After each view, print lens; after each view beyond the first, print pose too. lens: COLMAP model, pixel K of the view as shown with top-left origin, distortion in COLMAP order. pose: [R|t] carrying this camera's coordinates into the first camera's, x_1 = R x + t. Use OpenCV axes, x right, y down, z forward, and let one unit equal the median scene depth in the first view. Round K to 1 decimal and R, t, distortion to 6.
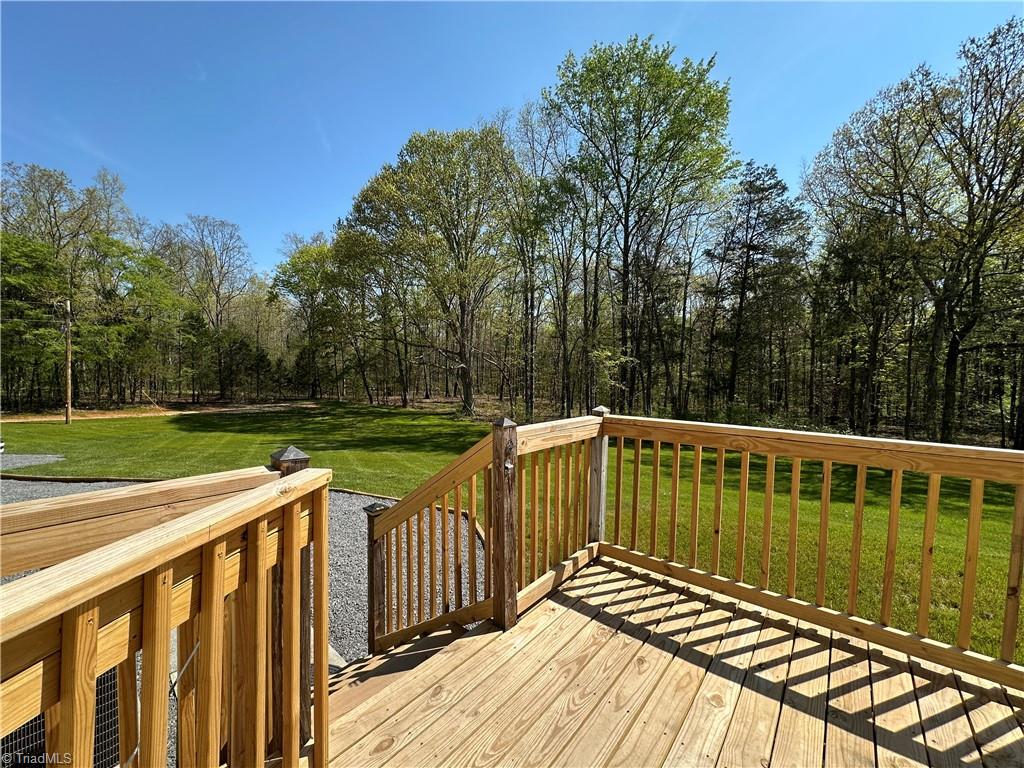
lens RADIAL K [[411.2, 0, 511.0], [0, 411.2, 382.6], [0, 0, 1]] dist [-0.002416, 0.000531]
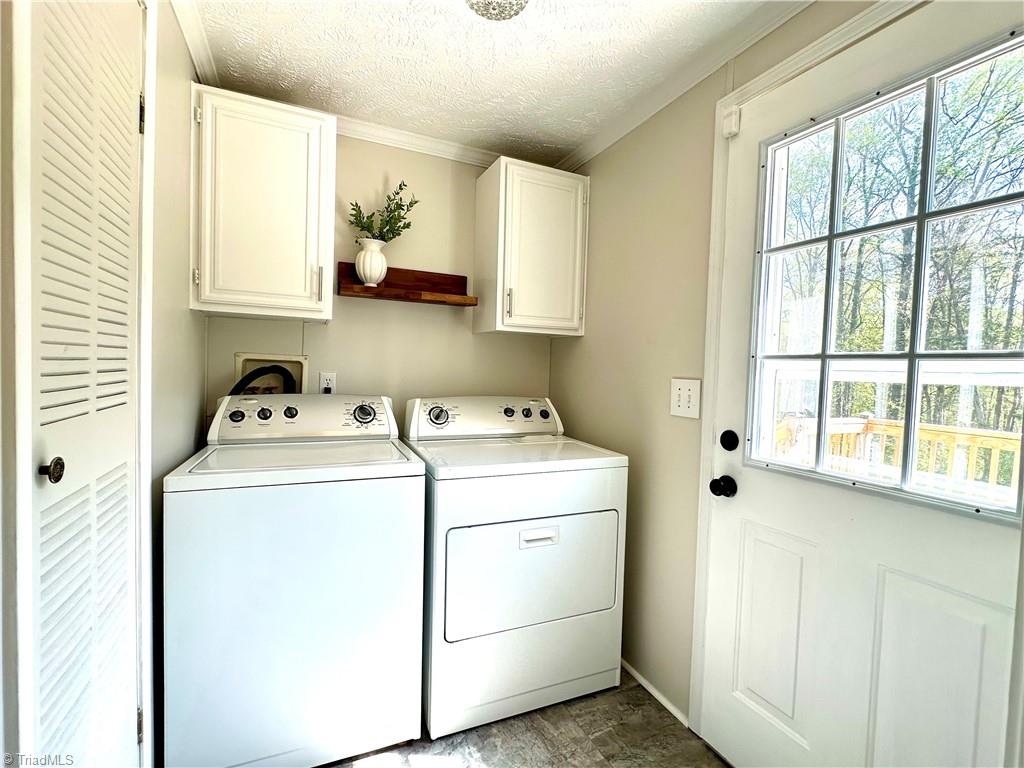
lens RADIAL K [[453.4, 0, 508.4], [0, 453.4, 385.3], [0, 0, 1]] dist [-0.001023, -0.000202]
pose [[0.902749, 0.045131, -0.427794, -0.018507], [-0.046620, 0.998888, 0.007002, 0.001603], [0.427635, 0.013623, 0.903849, -0.074625]]
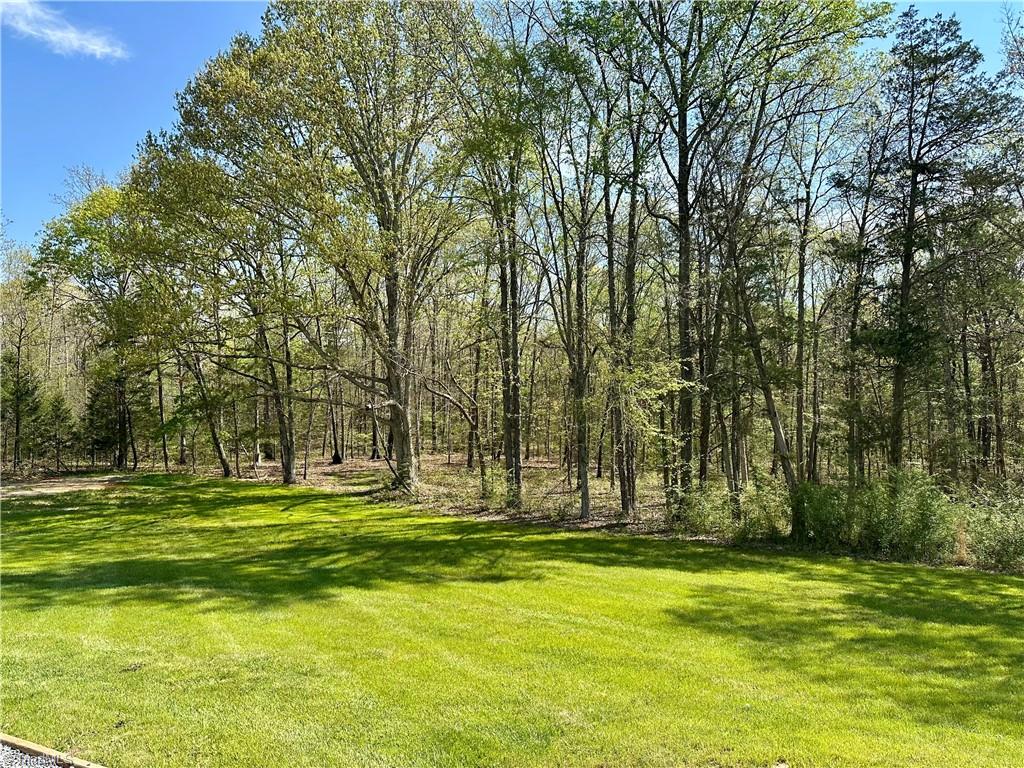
lens RADIAL K [[721.3, 0, 512.0], [0, 721.3, 384.0], [0, 0, 1]] dist [0.050504, -0.050029]
pose [[0.999734, -0.022132, 0.006509, 0.046277], [0.022491, 0.997849, -0.061577, -0.005519], [-0.005132, 0.061707, 0.998081, 0.078973]]
